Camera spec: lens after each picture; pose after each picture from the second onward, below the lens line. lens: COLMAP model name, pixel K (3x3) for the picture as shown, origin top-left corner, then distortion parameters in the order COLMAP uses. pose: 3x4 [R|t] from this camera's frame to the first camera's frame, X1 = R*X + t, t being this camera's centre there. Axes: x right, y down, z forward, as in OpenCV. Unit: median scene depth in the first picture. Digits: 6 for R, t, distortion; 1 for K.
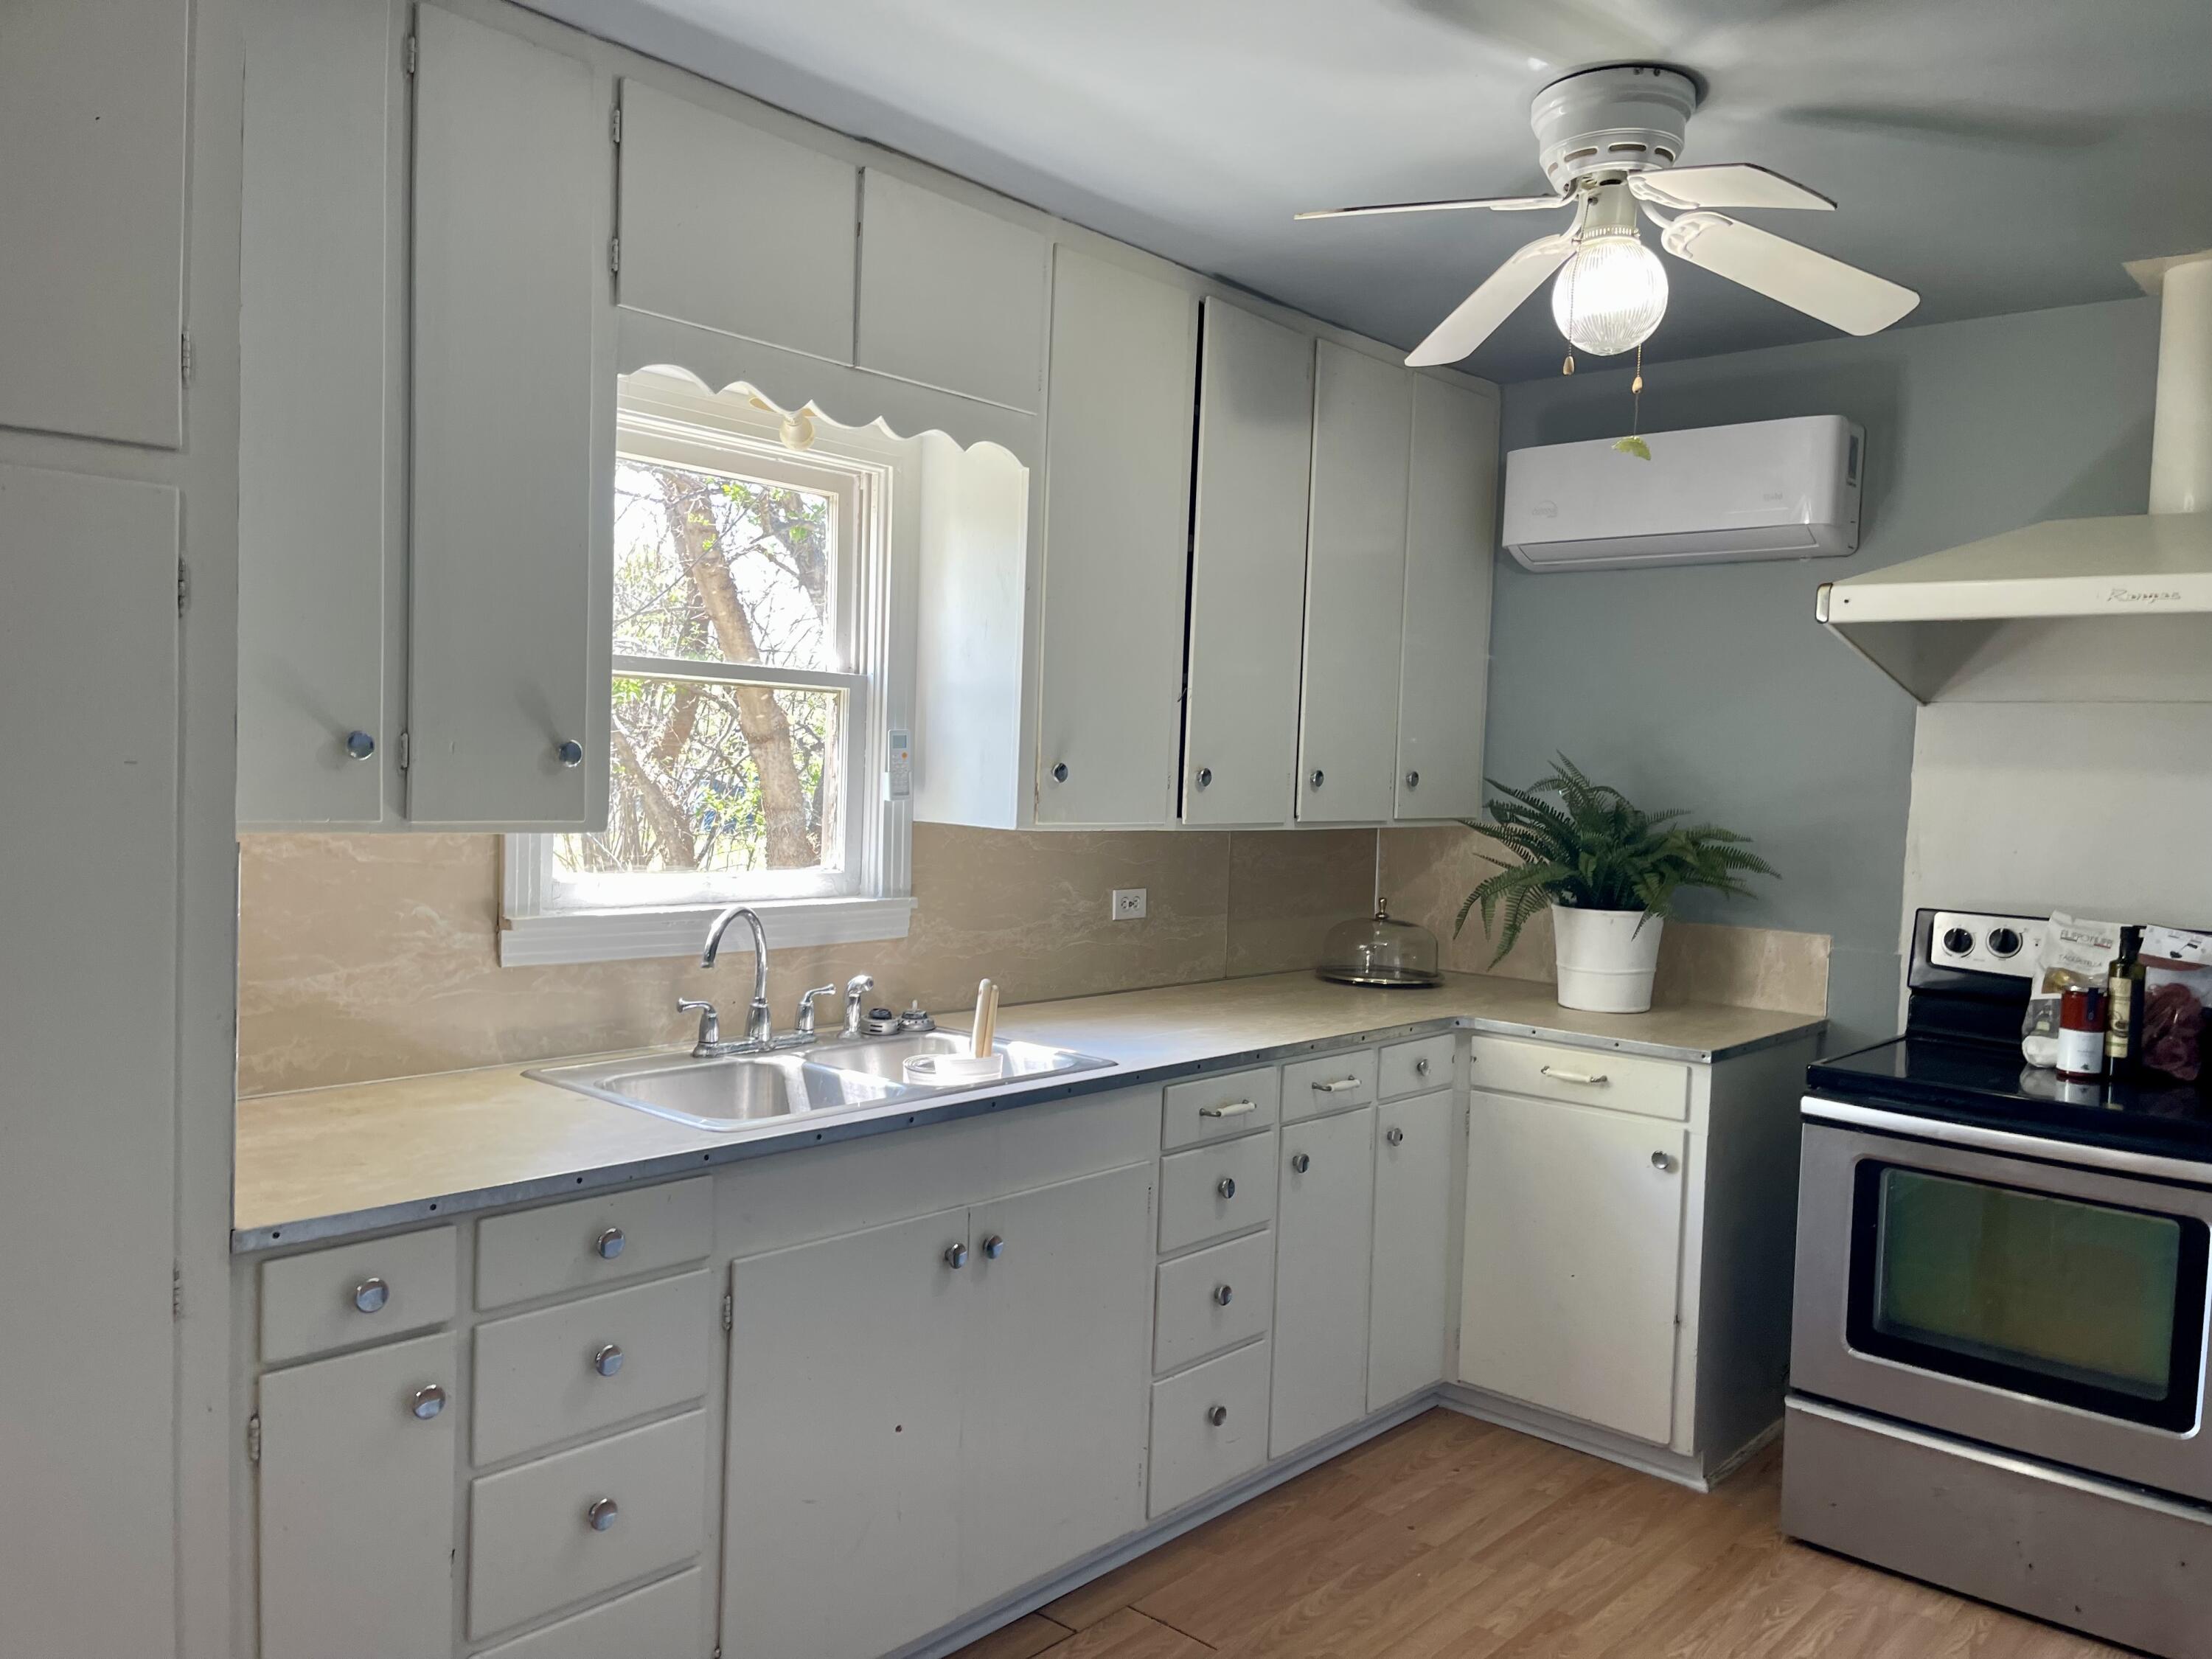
lens RADIAL K [[1657.4, 0, 1135.6], [0, 1657.4, 828.8], [0, 0, 1]] dist [0.055789, -0.070120]
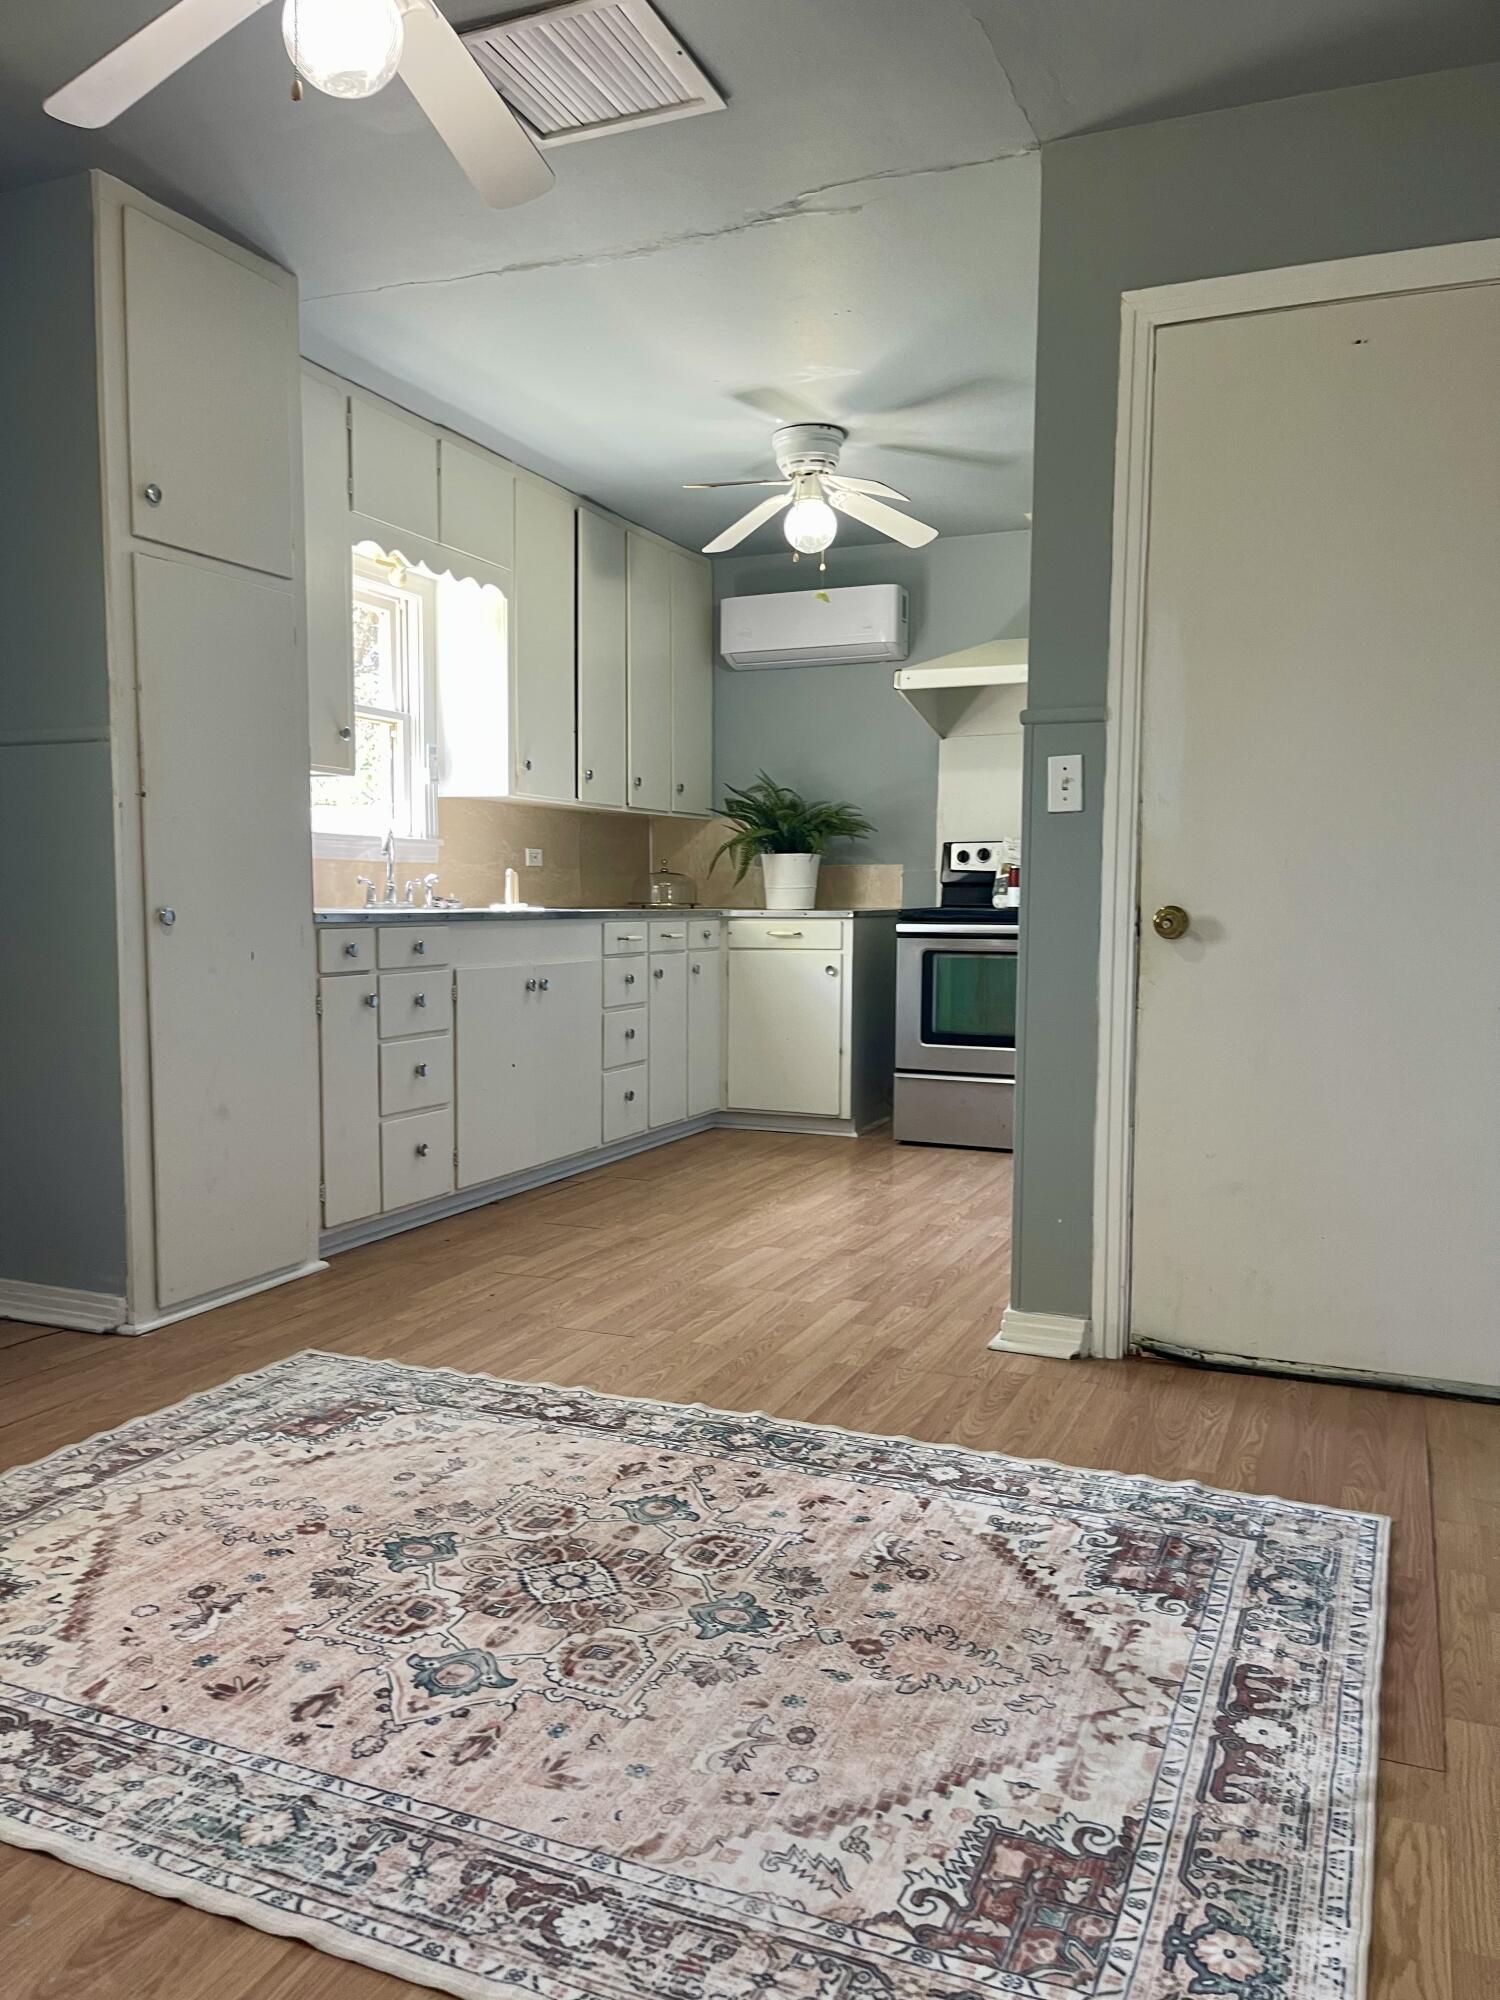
lens RADIAL K [[1498.5, 0, 742.6], [0, 1498.5, 1021.2], [0, 0, 1]] dist [0.055789, -0.070120]
pose [[0.949975, -0.060014, 0.306507, -0.368160], [0.045344, 0.997469, 0.054768, 0.179062], [-0.309018, -0.038130, 0.950291, -0.725131]]
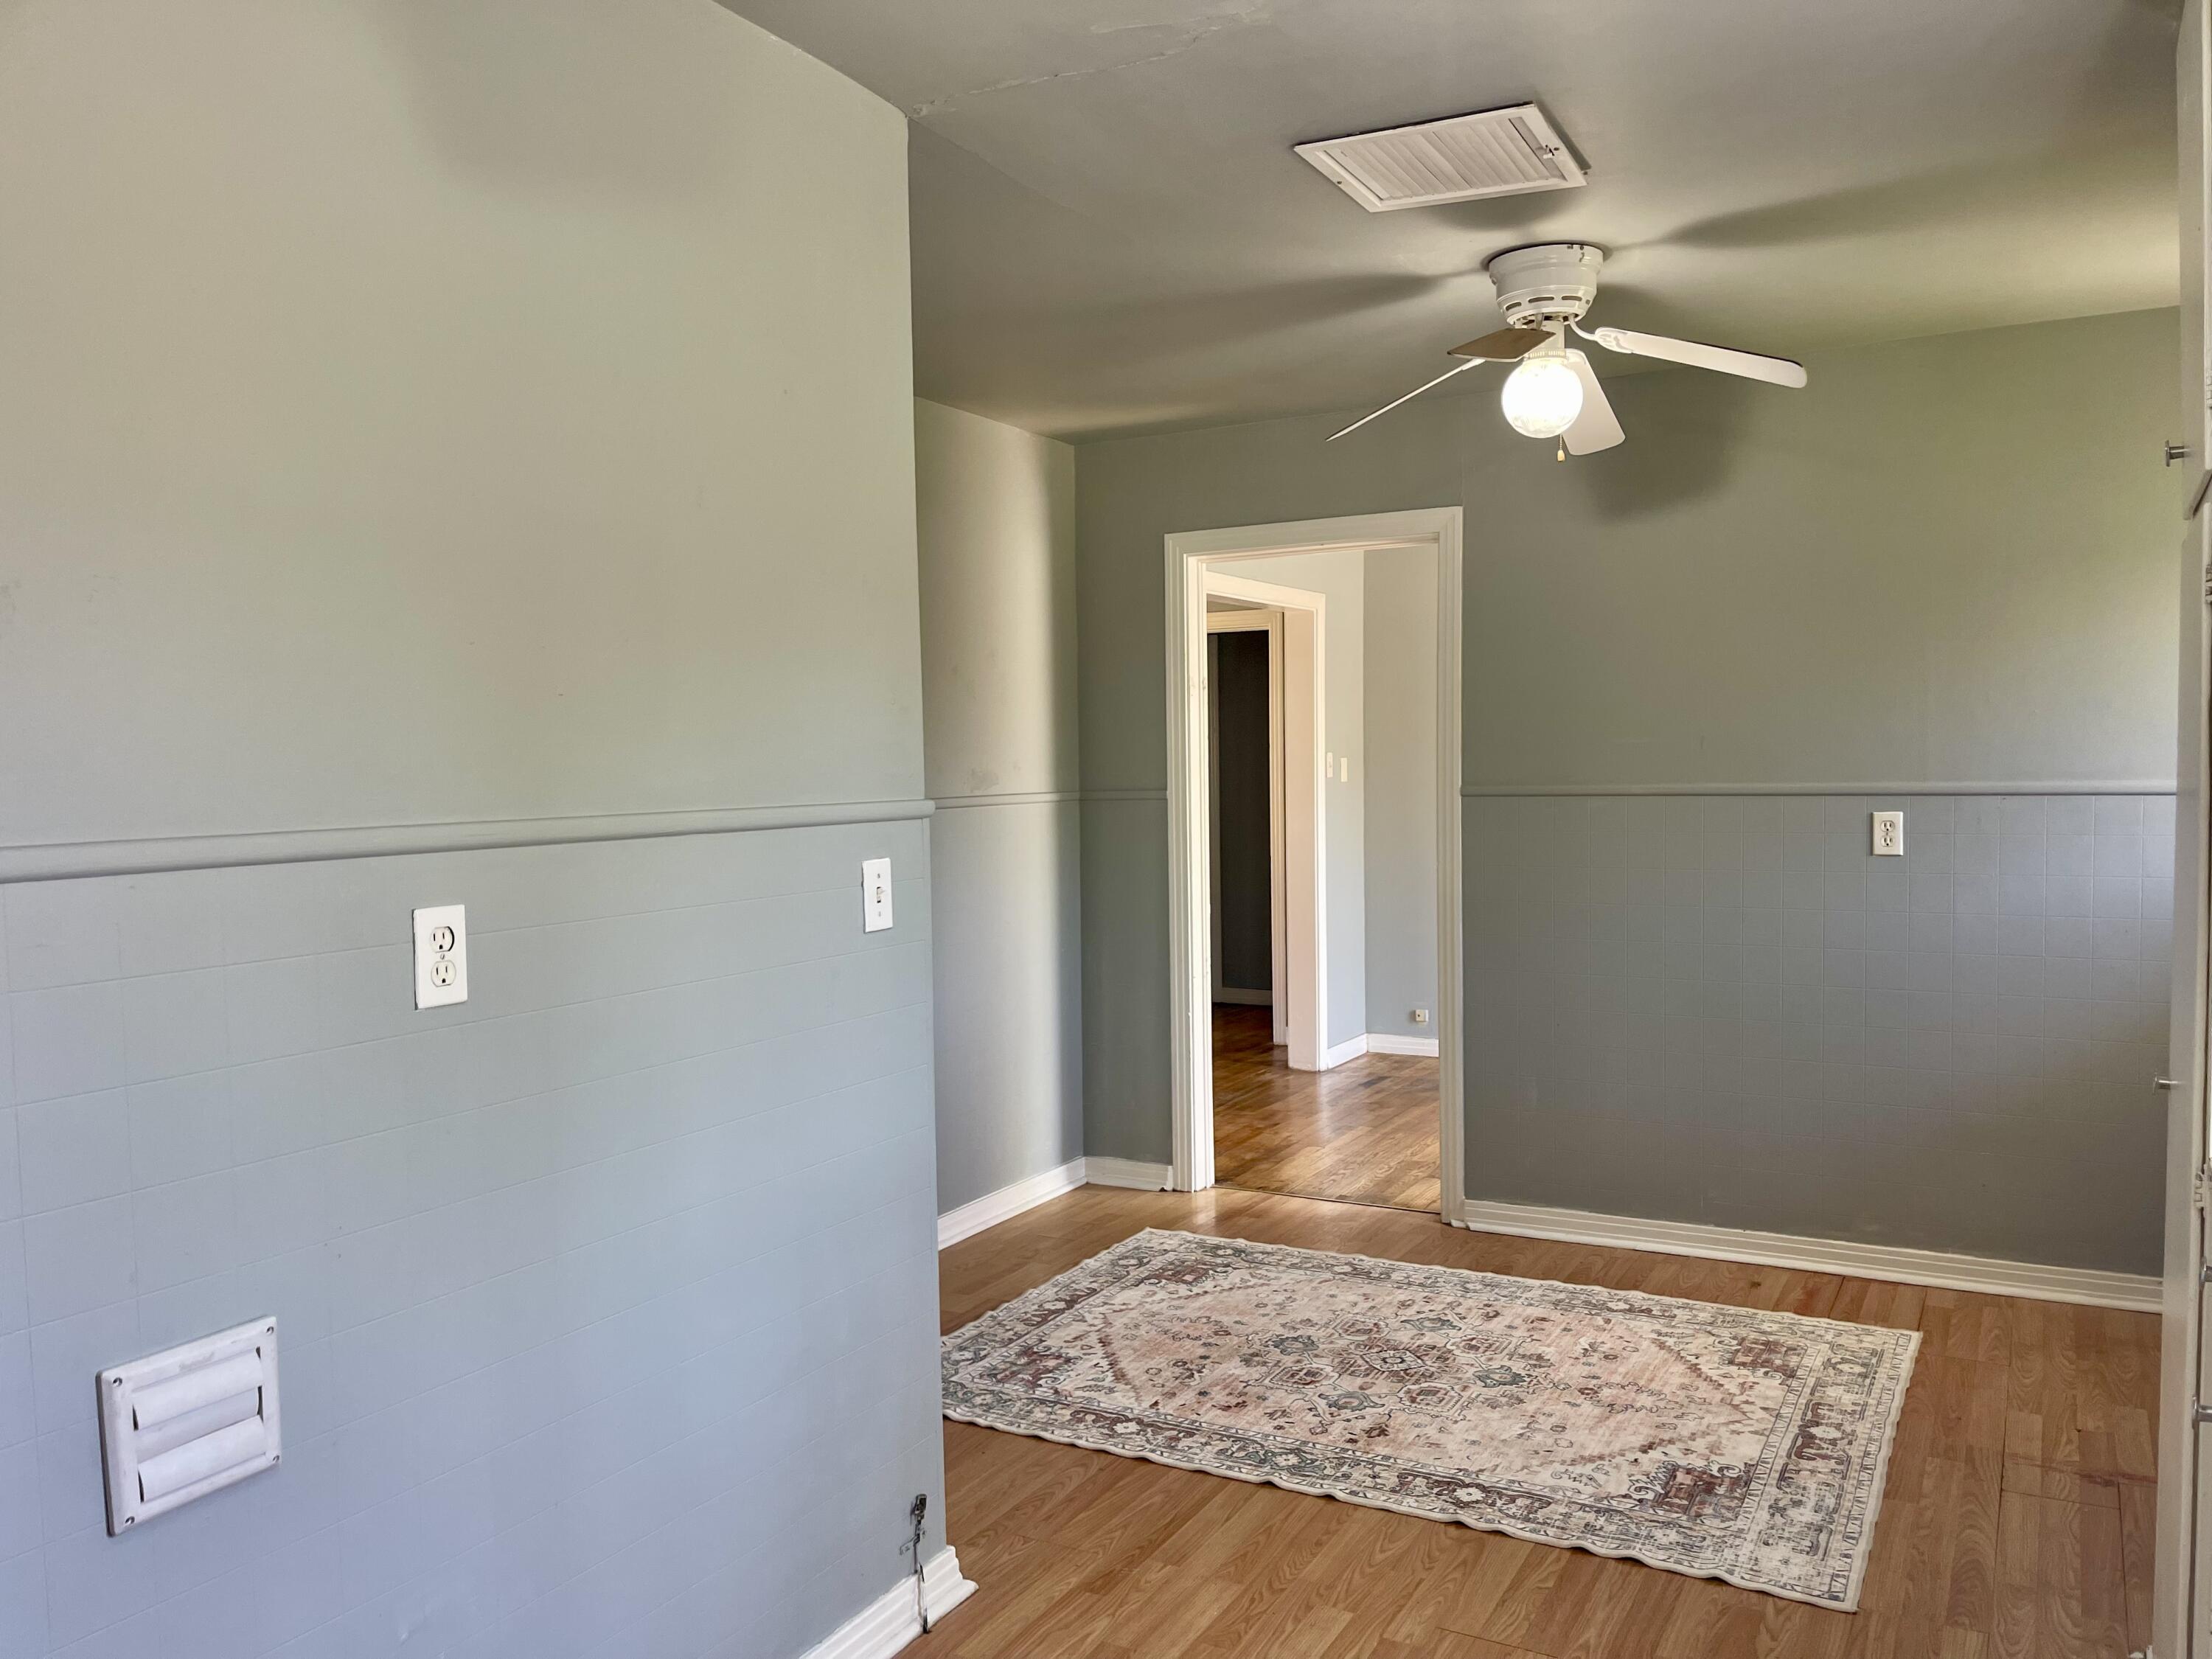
lens RADIAL K [[1657.4, 0, 1108.4], [0, 1657.4, 832.6], [0, 0, 1]] dist [0.055789, -0.070120]
pose [[-0.978487, -0.009170, -0.206105, 0.356495], [-0.025865, 0.996582, 0.078454, -0.066630], [0.204681, 0.082097, -0.975380, 1.495076]]
